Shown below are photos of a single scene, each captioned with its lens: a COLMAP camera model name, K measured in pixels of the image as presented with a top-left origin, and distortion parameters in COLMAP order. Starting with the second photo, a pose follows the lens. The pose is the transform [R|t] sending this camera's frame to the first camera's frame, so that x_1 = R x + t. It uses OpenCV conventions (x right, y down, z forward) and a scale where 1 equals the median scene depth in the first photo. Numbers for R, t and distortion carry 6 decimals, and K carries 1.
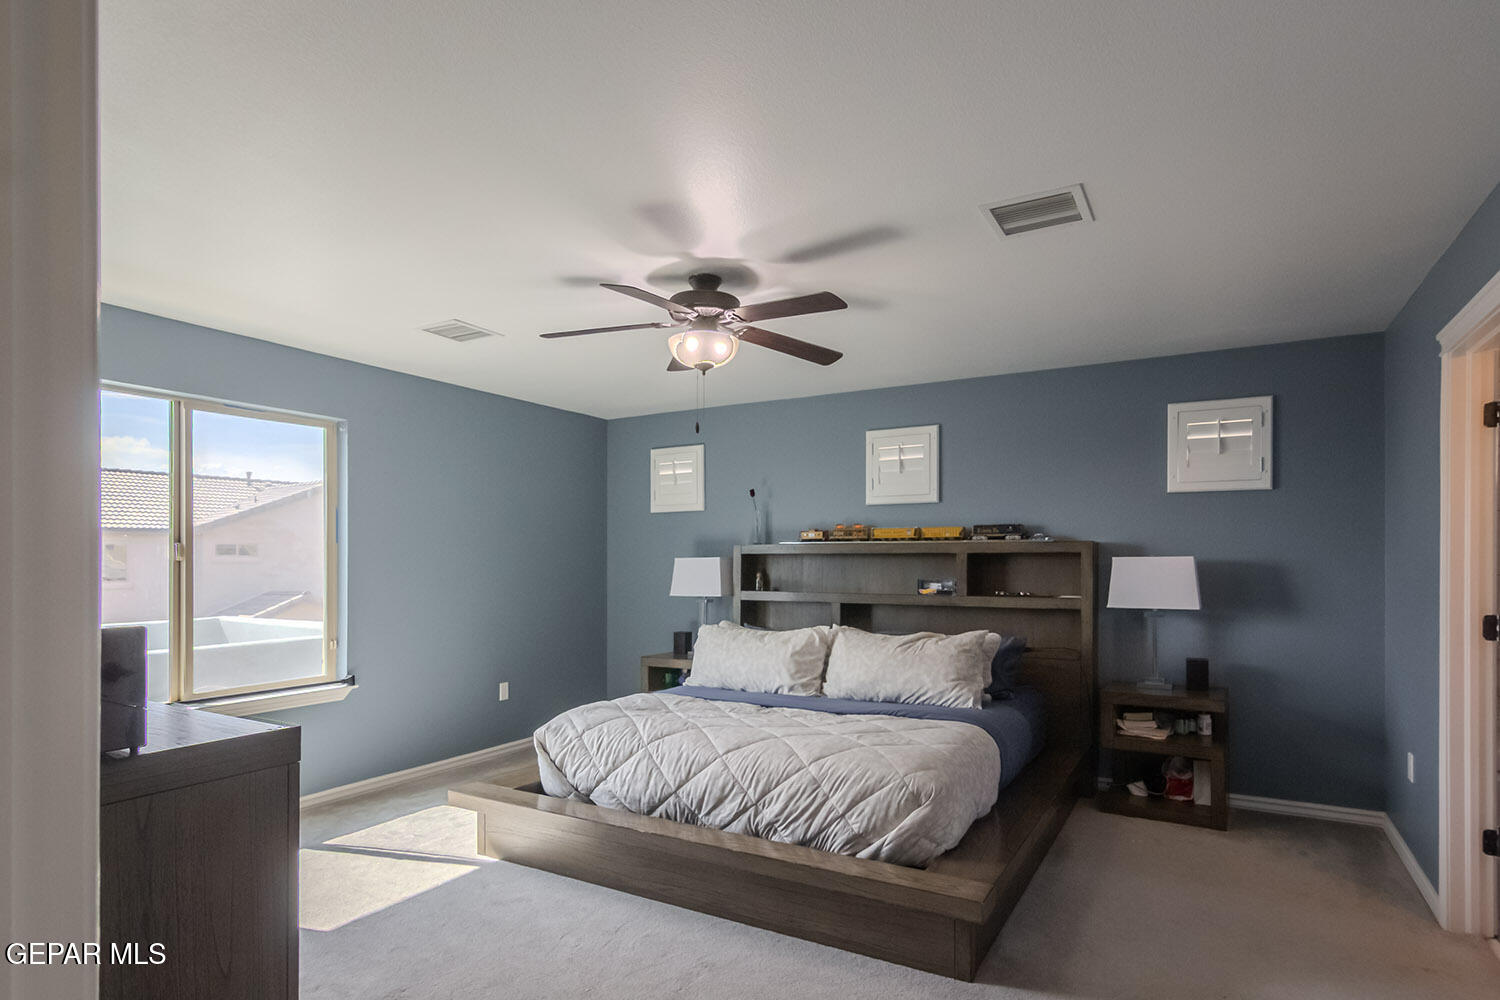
lens RADIAL K [[798.3, 0, 732.6], [0, 798.3, 556.4], [0, 0, 1]] dist [0.006366, 0.001018]
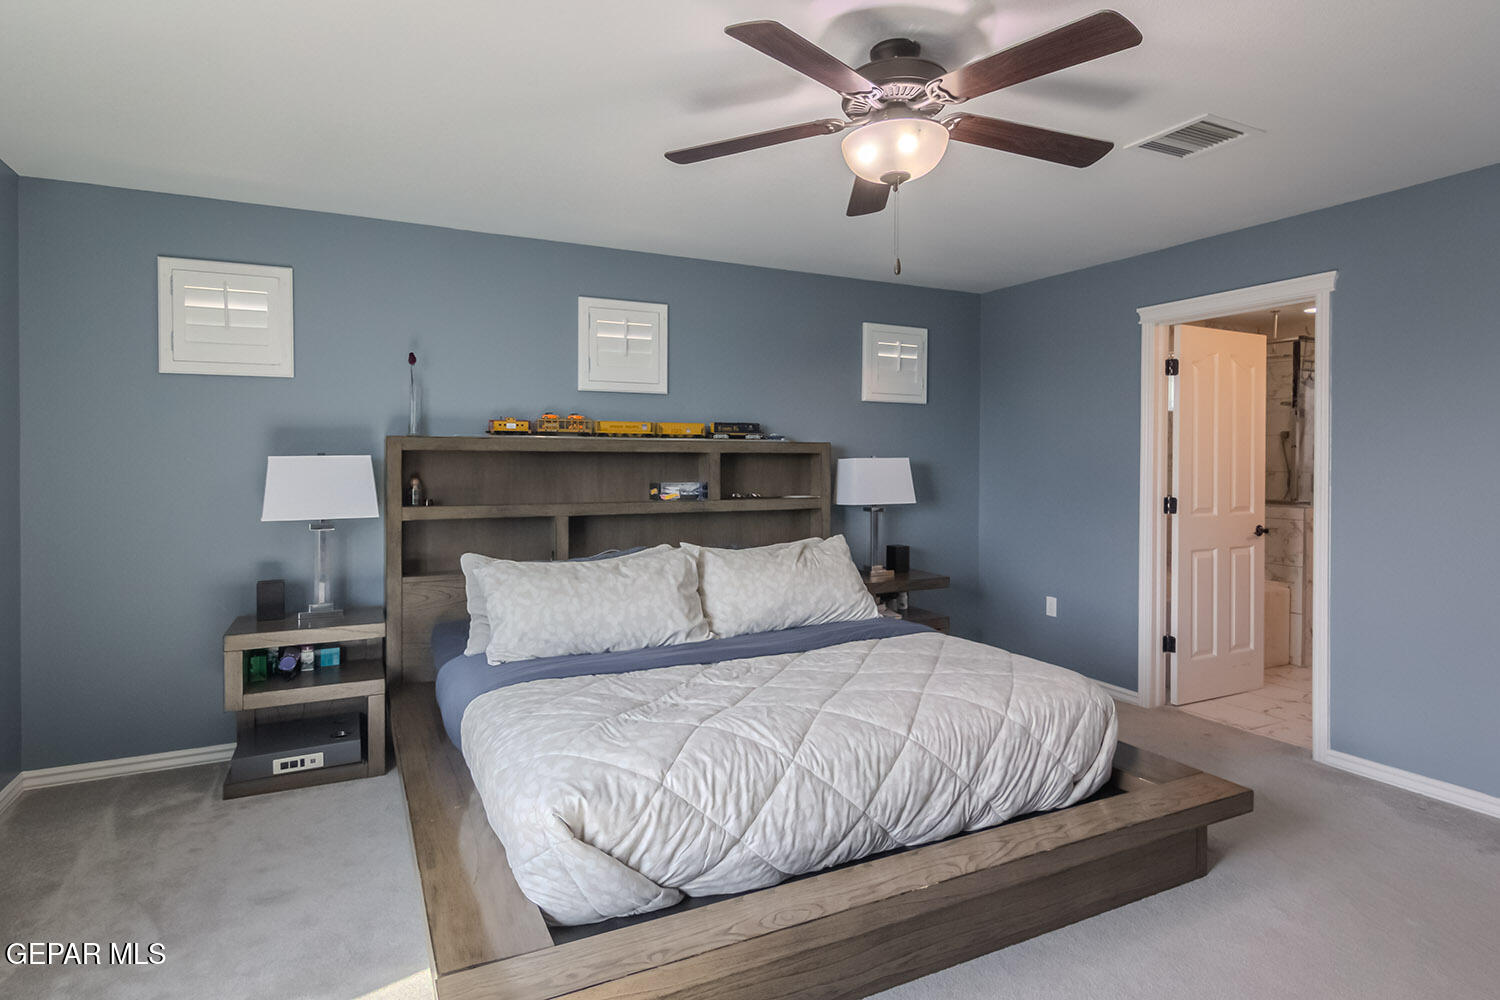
lens RADIAL K [[798.3, 0, 733.2], [0, 798.3, 468.0], [0, 0, 1]] dist [0.006366, 0.001018]
pose [[0.545688, -0.006692, 0.837962, -0.522560], [-0.006244, 0.999908, 0.012052, 0.002302], [-0.837965, -0.011809, 0.545596, 0.561155]]
